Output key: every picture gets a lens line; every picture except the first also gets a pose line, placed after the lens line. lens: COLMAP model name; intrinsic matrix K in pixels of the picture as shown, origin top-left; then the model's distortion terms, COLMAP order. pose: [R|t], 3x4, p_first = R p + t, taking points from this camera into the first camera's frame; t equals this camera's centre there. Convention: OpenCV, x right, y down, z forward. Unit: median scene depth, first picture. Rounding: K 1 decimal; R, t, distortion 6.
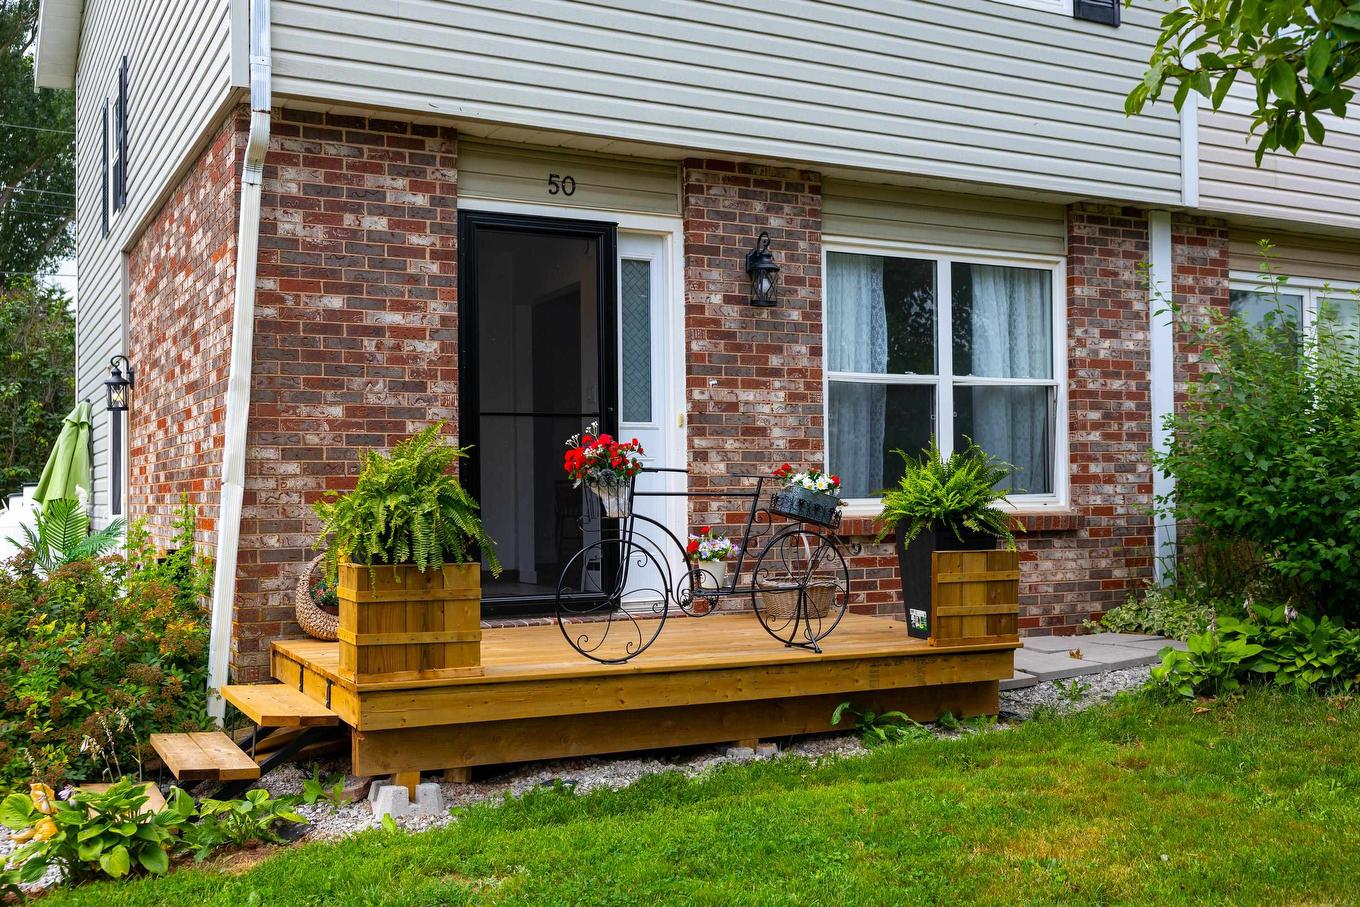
lens RADIAL K [[1285.6, 0, 675.9], [0, 1285.6, 449.7], [0, 0, 1]] dist [-0.000366, 0.000000]
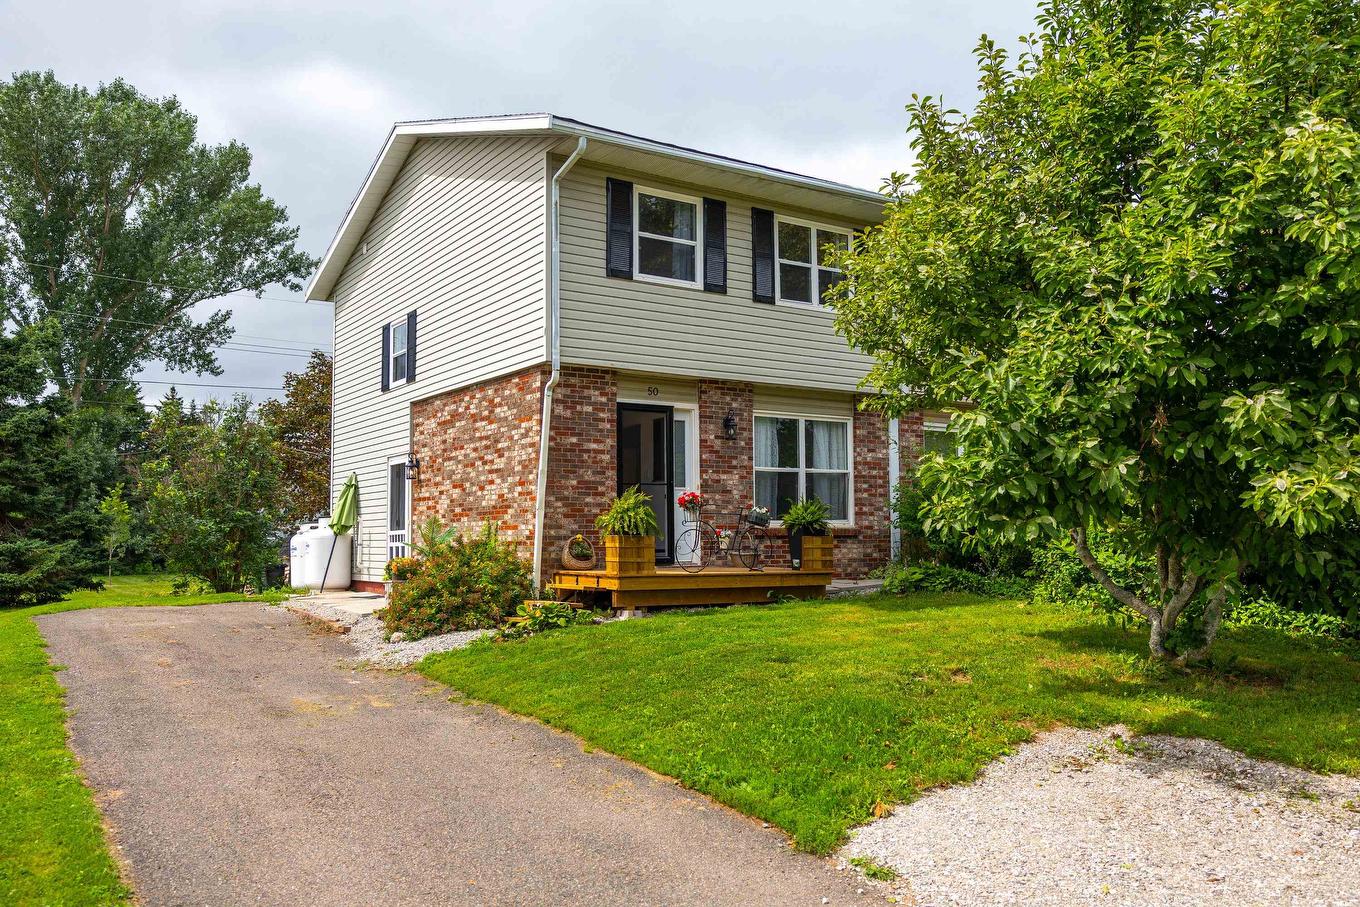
lens RADIAL K [[1103.5, 0, 683.8], [0, 1103.5, 456.7], [0, 0, 1]] dist [-0.007857, -0.000429]
pose [[0.991782, 0.012272, 0.127352, -0.287762], [-0.006298, 0.998865, -0.047208, 0.018904], [-0.127787, 0.046018, 0.990734, -1.063952]]
